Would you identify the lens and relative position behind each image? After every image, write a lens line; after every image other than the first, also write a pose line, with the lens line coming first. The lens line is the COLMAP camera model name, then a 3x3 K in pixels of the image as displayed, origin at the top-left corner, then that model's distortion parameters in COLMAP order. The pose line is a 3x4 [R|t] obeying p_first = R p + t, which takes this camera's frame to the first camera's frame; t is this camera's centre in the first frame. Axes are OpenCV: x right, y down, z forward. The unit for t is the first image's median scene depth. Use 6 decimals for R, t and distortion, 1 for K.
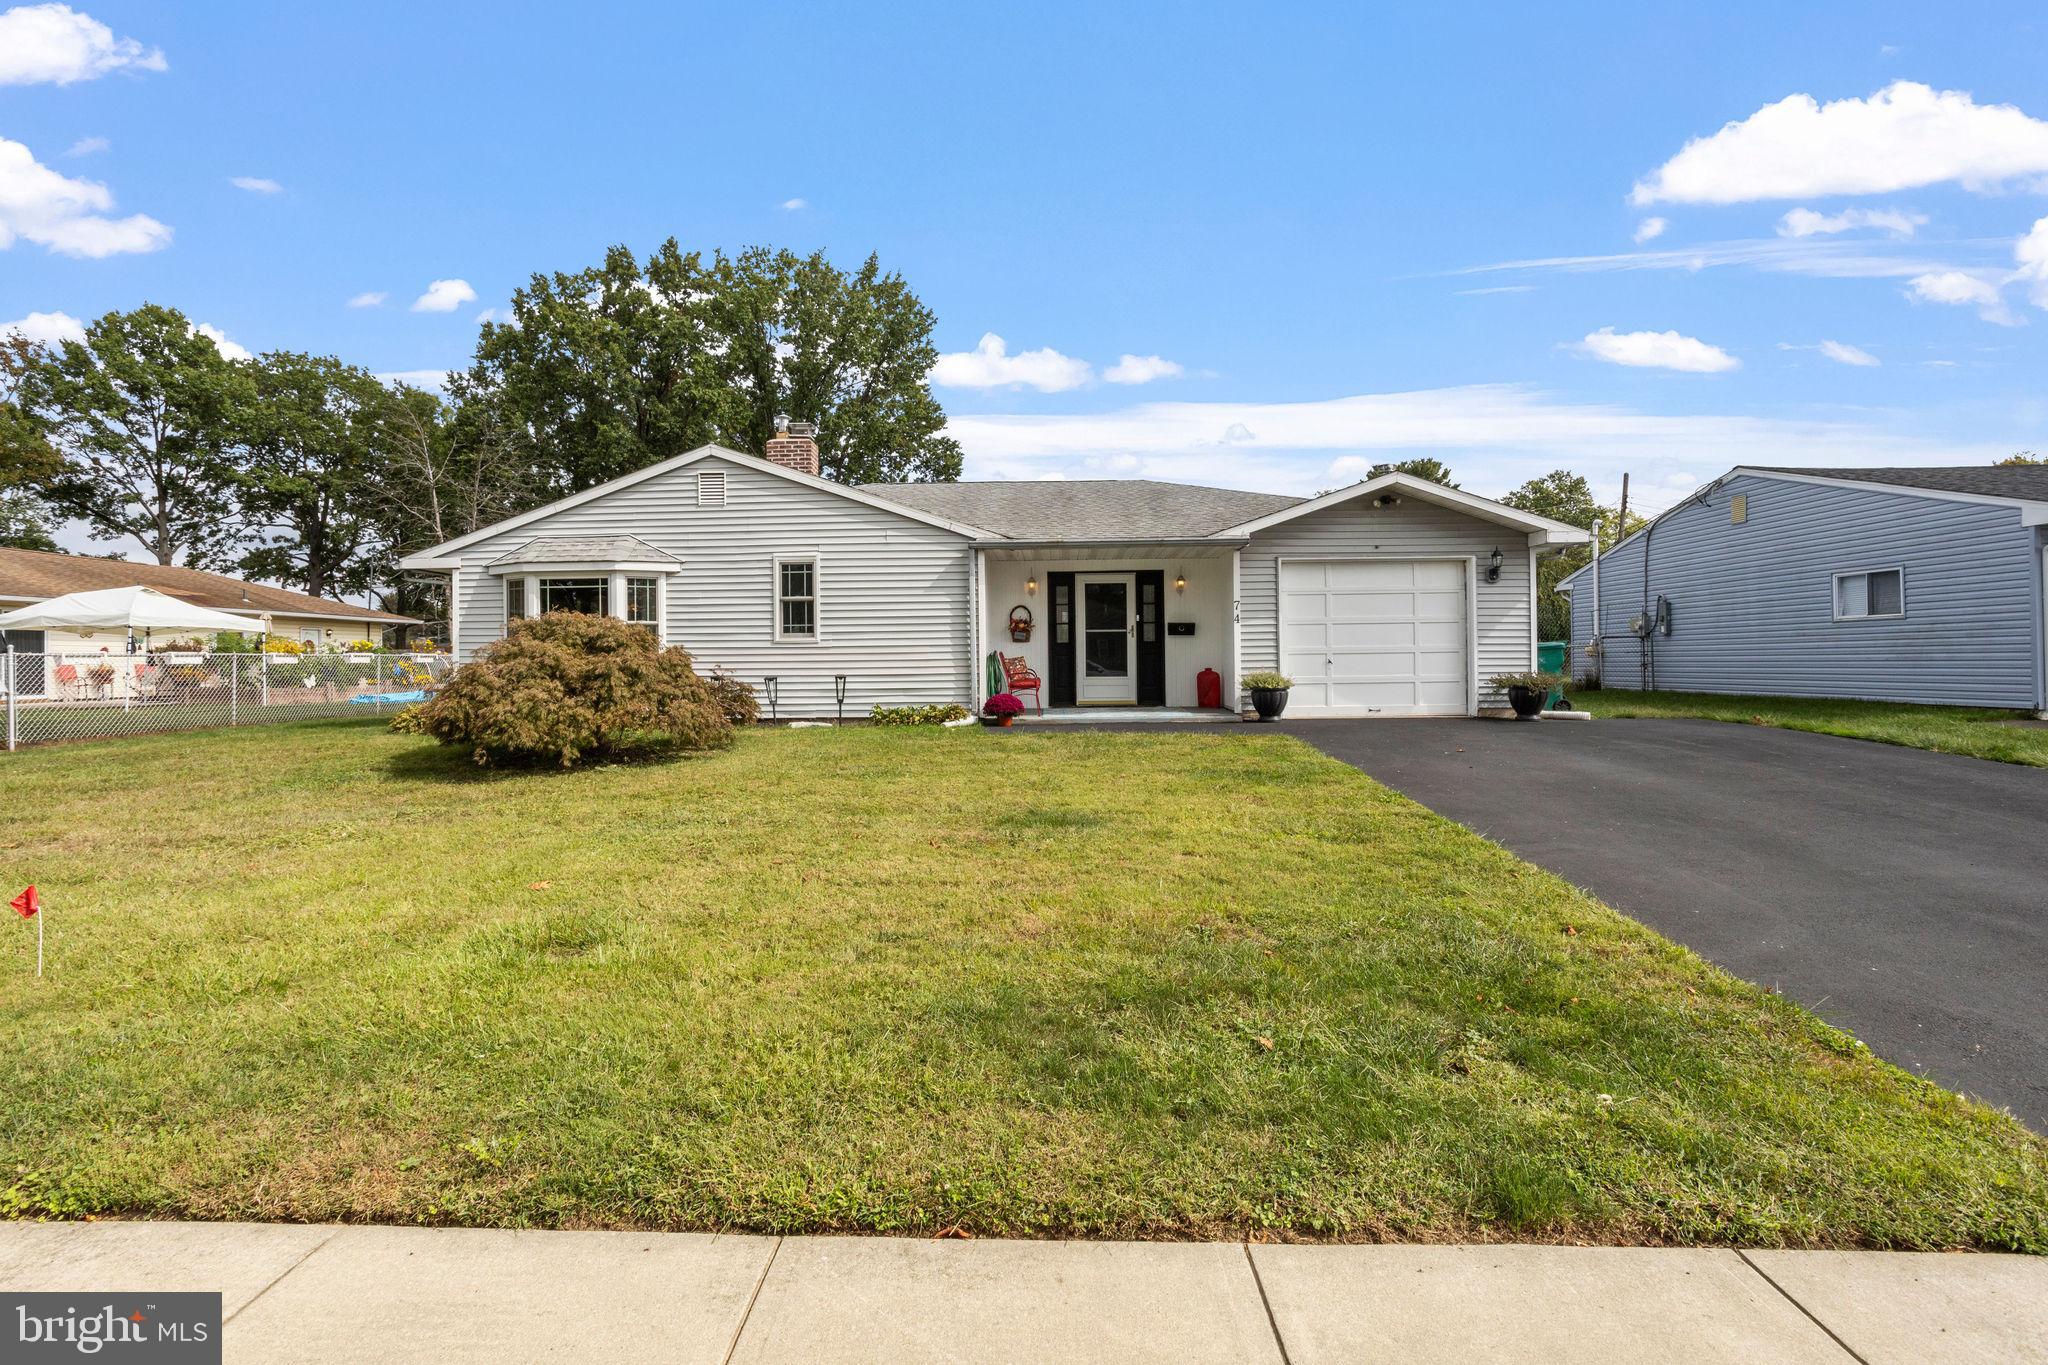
lens RADIAL K [[986.9, 0, 1020.6], [0, 986.9, 667.7], [0, 0, 1]] dist [-0.019330, 0.016457]
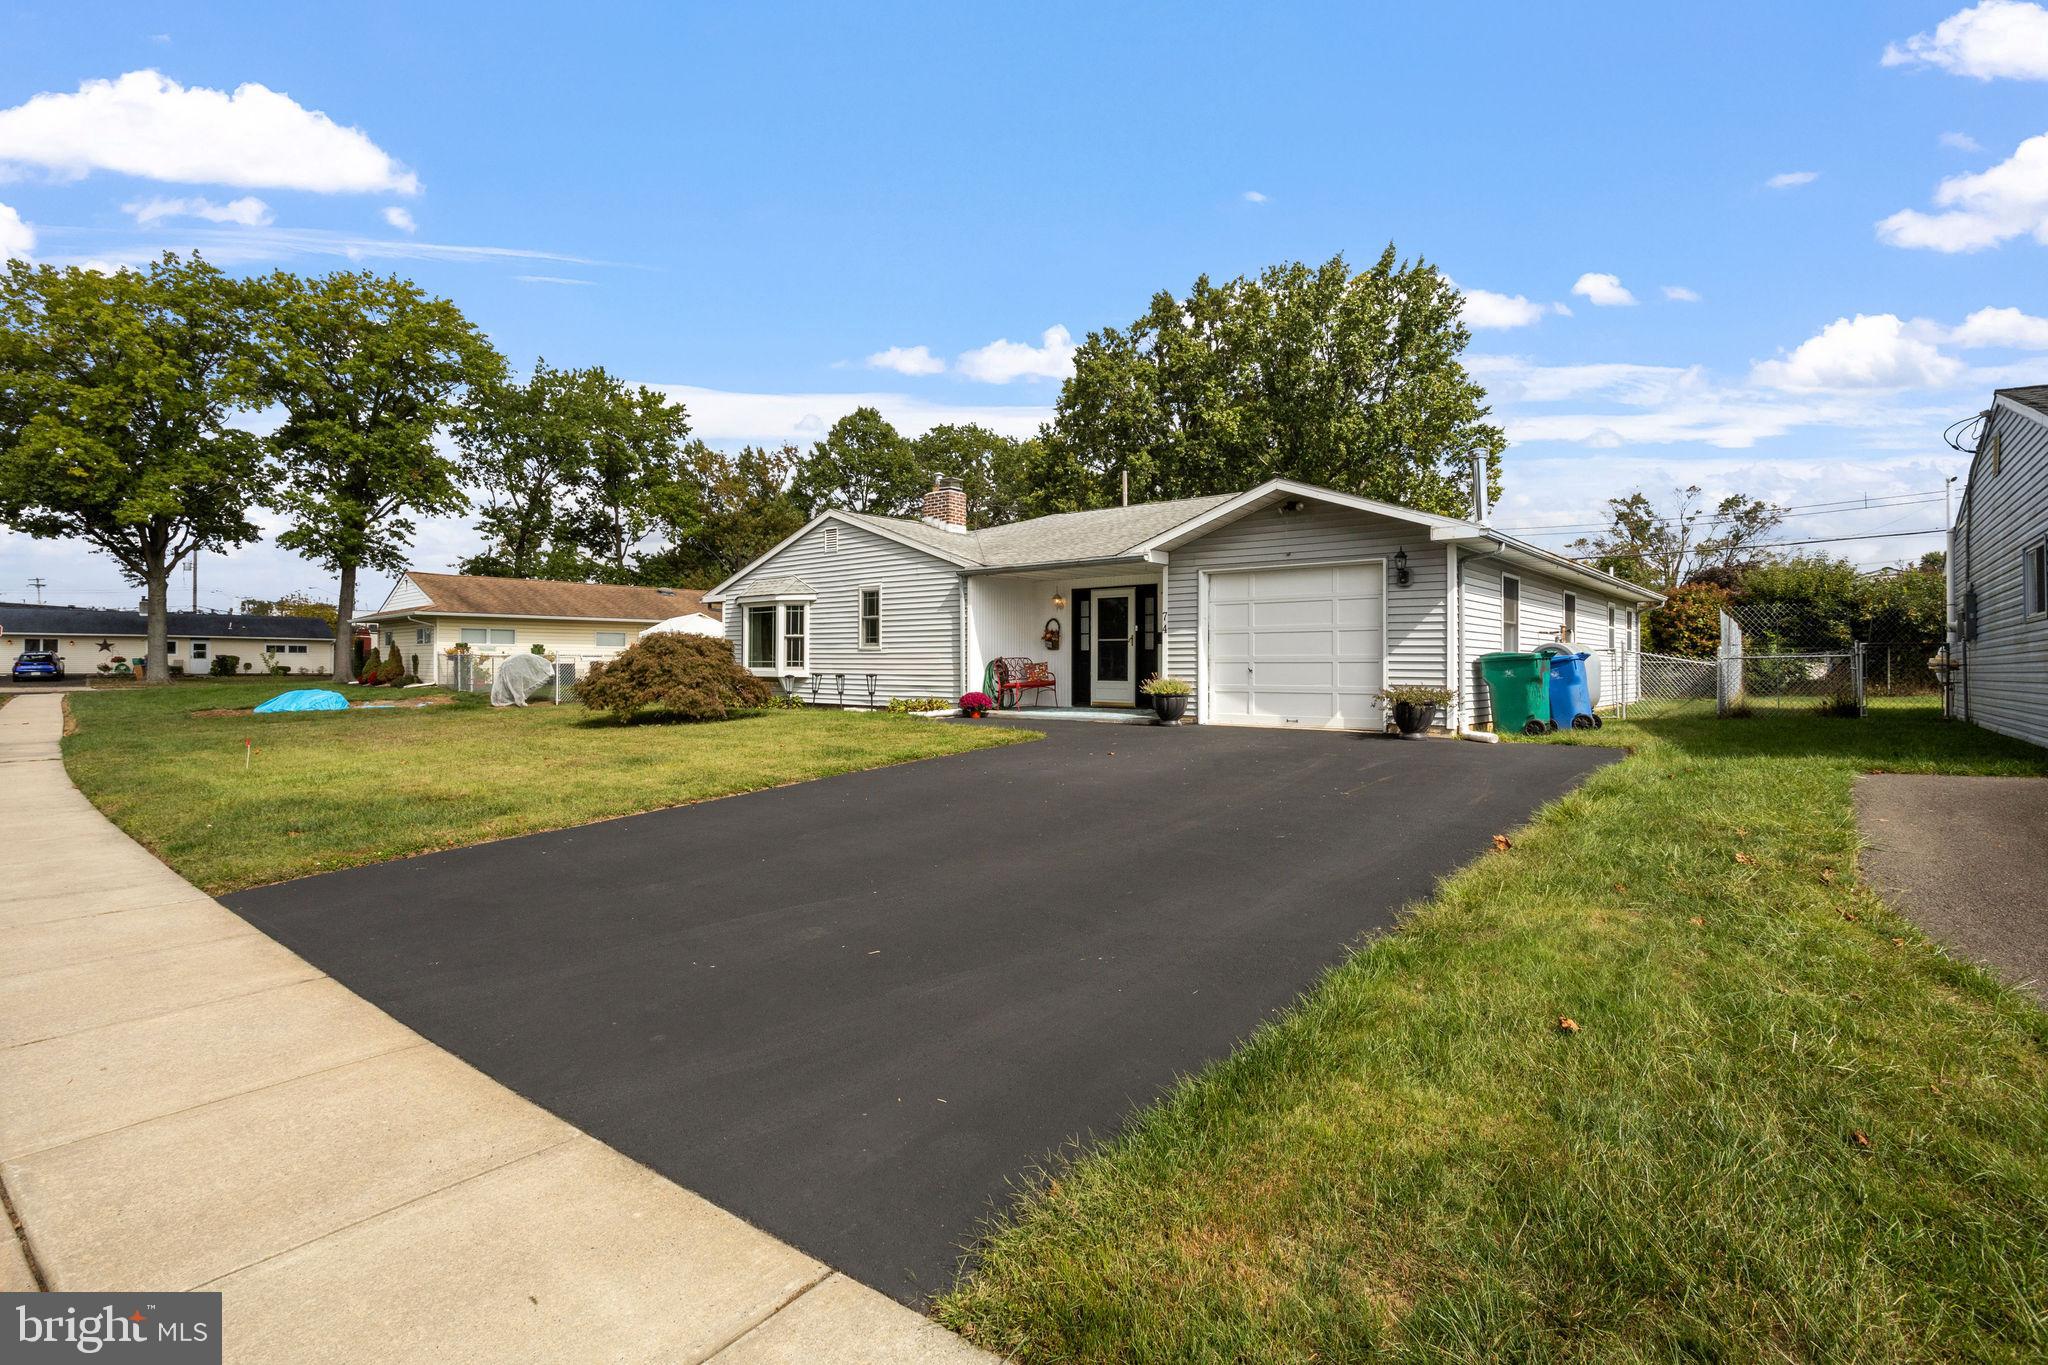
lens RADIAL K [[986.9, 0, 1017.4], [0, 986.9, 671.2], [0, 0, 1]] dist [-0.019330, 0.016457]
pose [[0.796530, 0.015402, -0.604403, 0.674841], [-0.015288, 0.999869, 0.005332, -0.006465], [0.604406, 0.004993, 0.796661, 0.046020]]
